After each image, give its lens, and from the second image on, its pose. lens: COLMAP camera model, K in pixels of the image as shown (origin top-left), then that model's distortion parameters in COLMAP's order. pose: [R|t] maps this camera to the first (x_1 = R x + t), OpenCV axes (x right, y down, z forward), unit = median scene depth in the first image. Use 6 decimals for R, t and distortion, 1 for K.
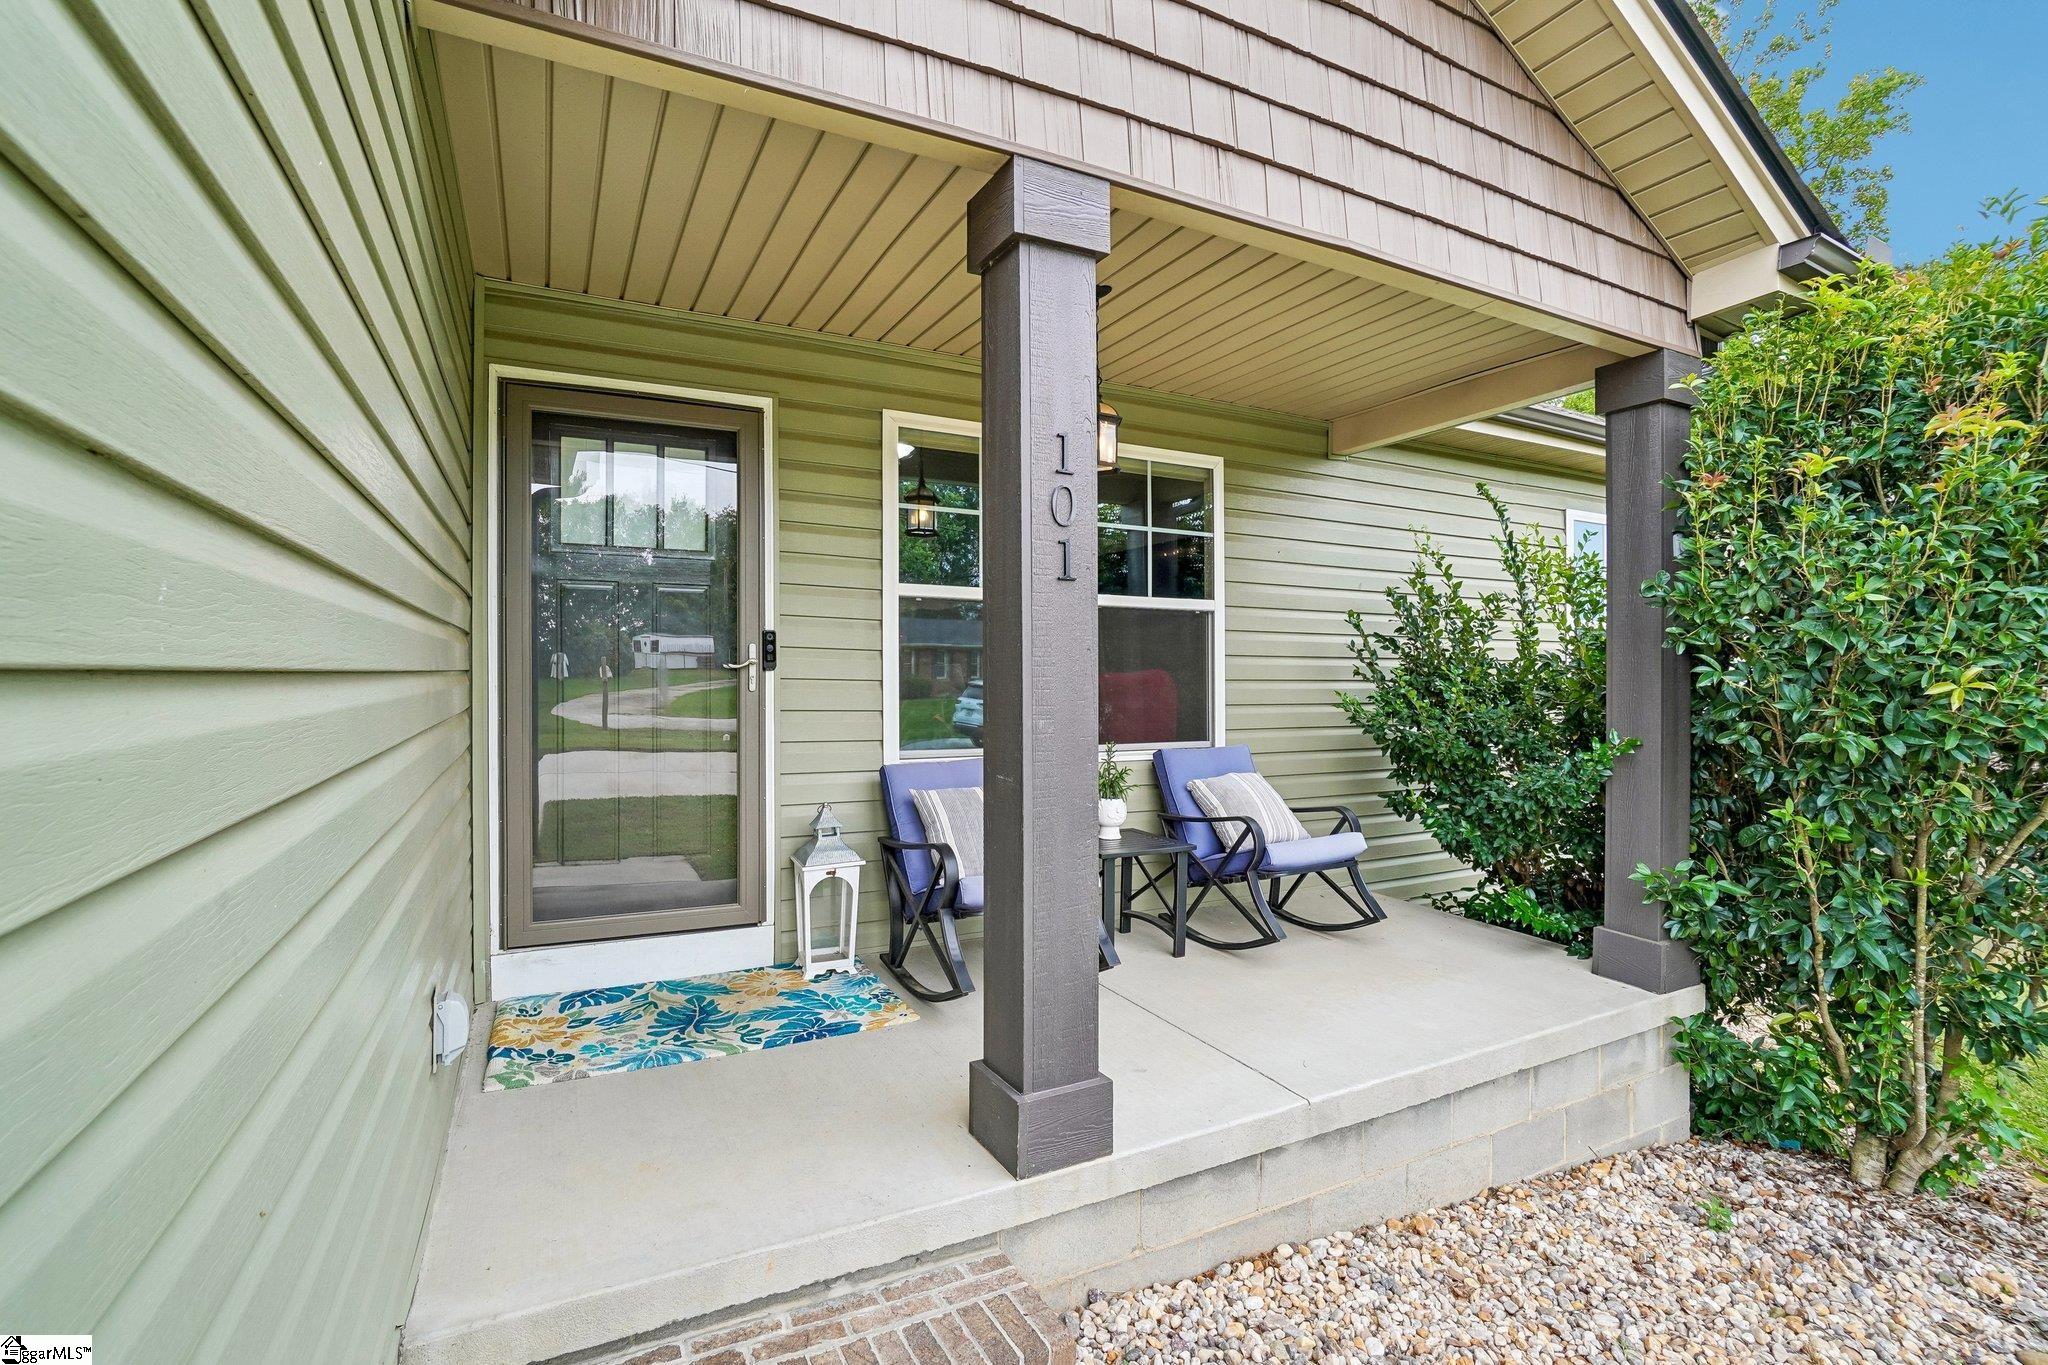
lens RADIAL K [[937.4, 0, 1023.2], [0, 937.4, 679.7], [0, 0, 1]] dist [-0.029633, 0.011780]
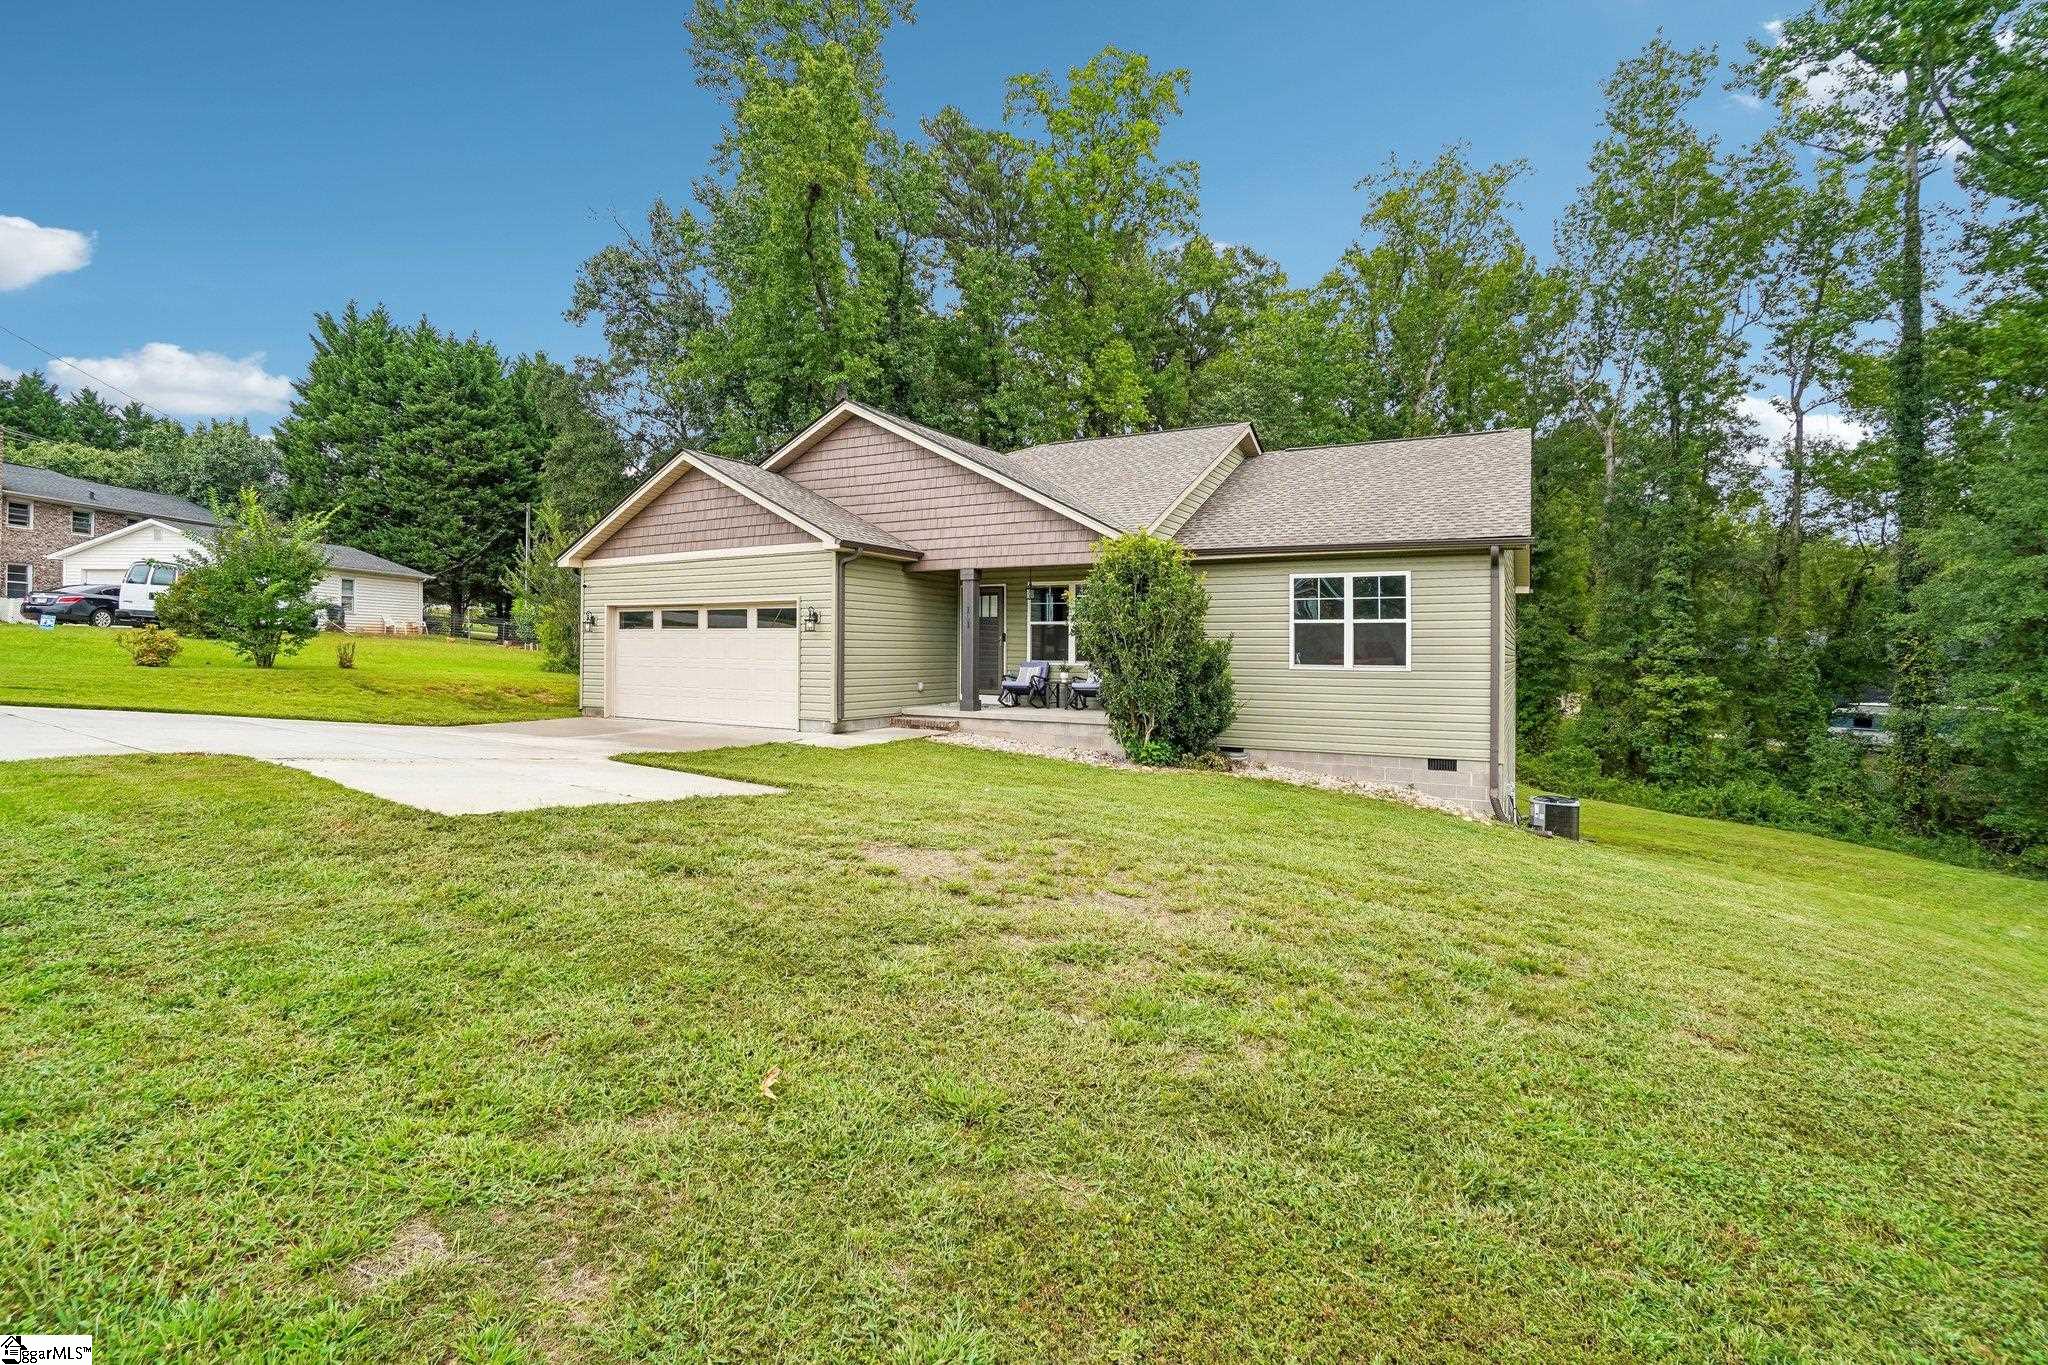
lens RADIAL K [[937.4, 0, 1025.4], [0, 937.4, 665.5], [0, 0, 1]] dist [-0.029633, 0.011780]
pose [[0.573939, 0.014002, -0.818778, 1.977445], [-0.004327, 0.999892, 0.014066, 0.027287], [0.818886, -0.004530, 0.573938, -1.722397]]
